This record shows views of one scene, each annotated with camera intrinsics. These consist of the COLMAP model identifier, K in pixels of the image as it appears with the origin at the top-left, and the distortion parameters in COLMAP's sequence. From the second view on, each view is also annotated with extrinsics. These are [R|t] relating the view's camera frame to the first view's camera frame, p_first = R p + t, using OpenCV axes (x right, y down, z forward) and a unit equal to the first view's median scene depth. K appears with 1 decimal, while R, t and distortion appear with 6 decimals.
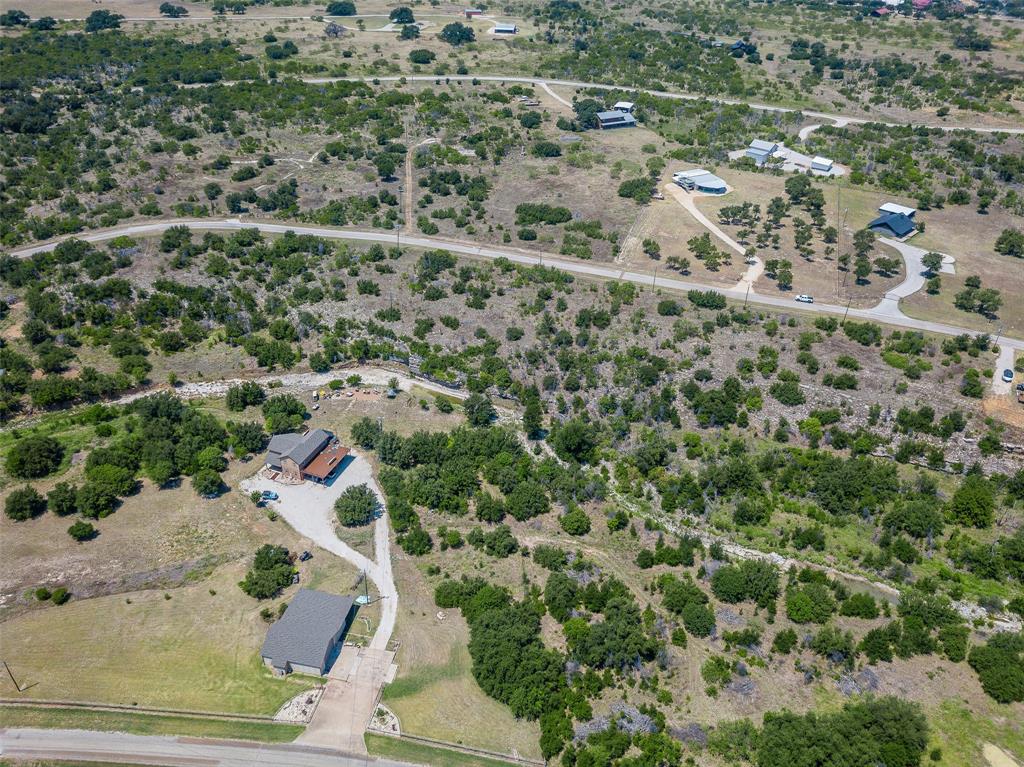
lens RADIAL K [[786.0, 0, 505.8], [0, 786.0, 379.7], [0, 0, 1]] dist [0.005412, -0.002577]
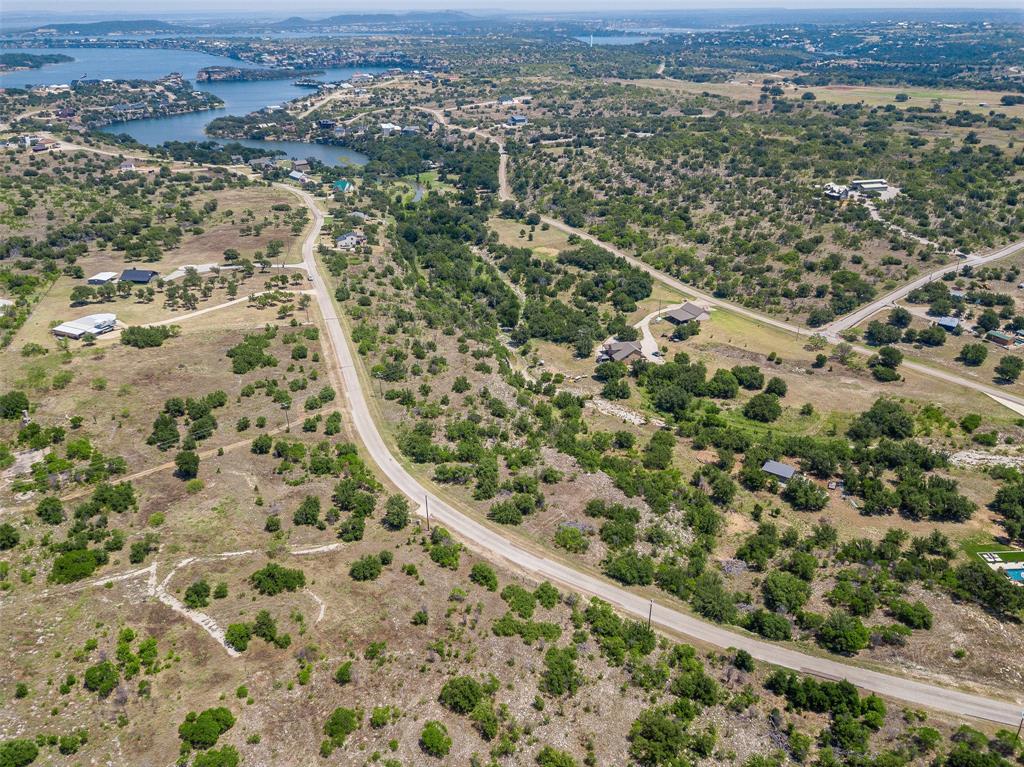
lens RADIAL K [[782.3, 0, 505.7], [0, 782.3, 385.0], [0, 0, 1]] dist [0.007201, -0.004303]
pose [[-0.611470, -0.358752, 0.705267, -0.986860], [0.425509, 0.602382, 0.675335, -0.830634], [-0.667118, 0.713045, -0.215687, 1.202315]]
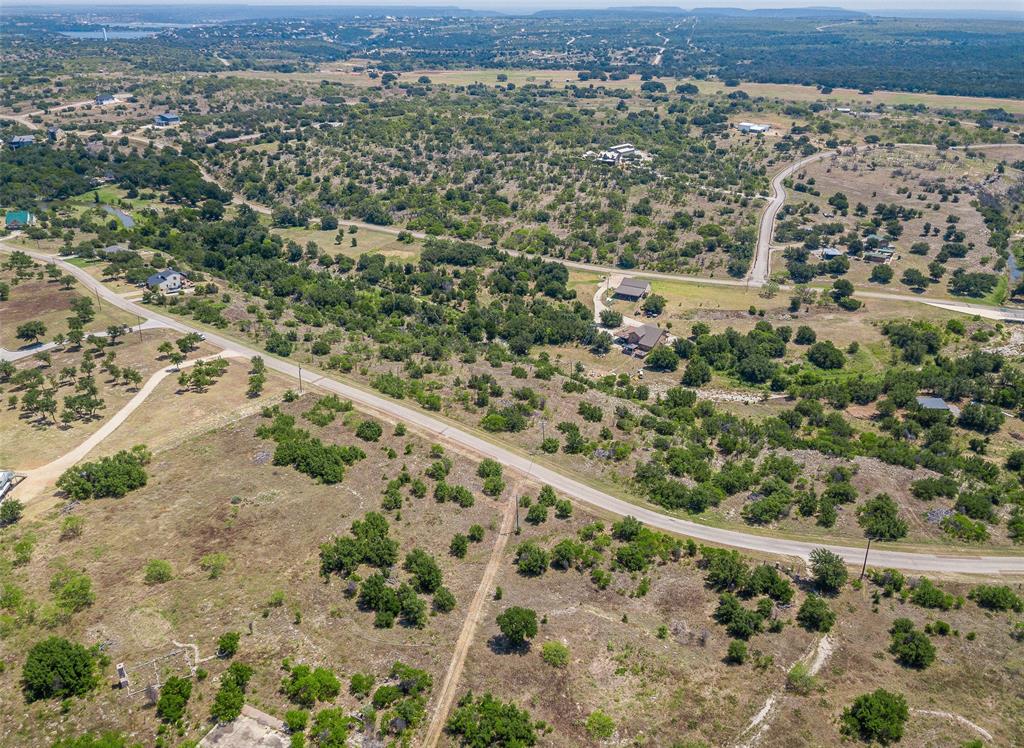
lens RADIAL K [[780.4, 0, 503.3], [0, 780.4, 372.6], [0, 0, 1]] dist [0.008163, -0.002488]
pose [[-0.953937, -0.149262, 0.260239, -0.306293], [0.143422, 0.535006, 0.832586, -0.901024], [-0.263503, 0.831559, -0.488955, 1.433839]]
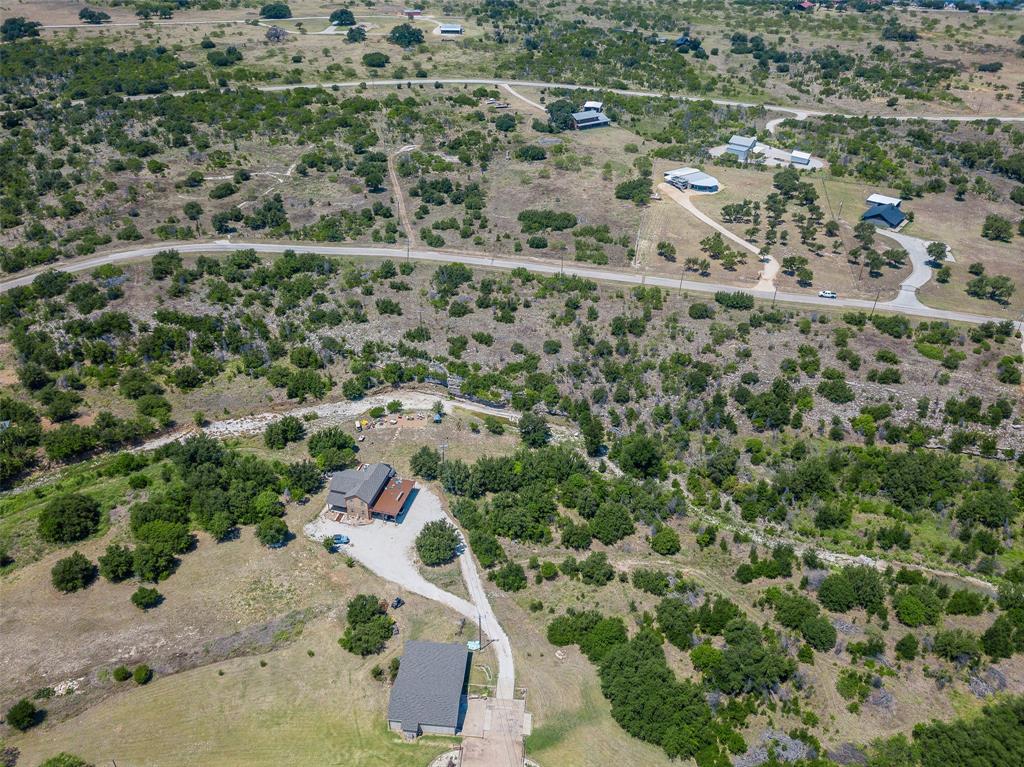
lens RADIAL K [[786.0, 0, 505.8], [0, 786.0, 379.7], [0, 0, 1]] dist [0.005412, -0.002577]
pose [[0.993026, -0.063923, 0.099058, -0.134555], [0.063598, 0.997955, 0.006440, -0.026058], [-0.099267, -0.000095, 0.995061, 0.036122]]
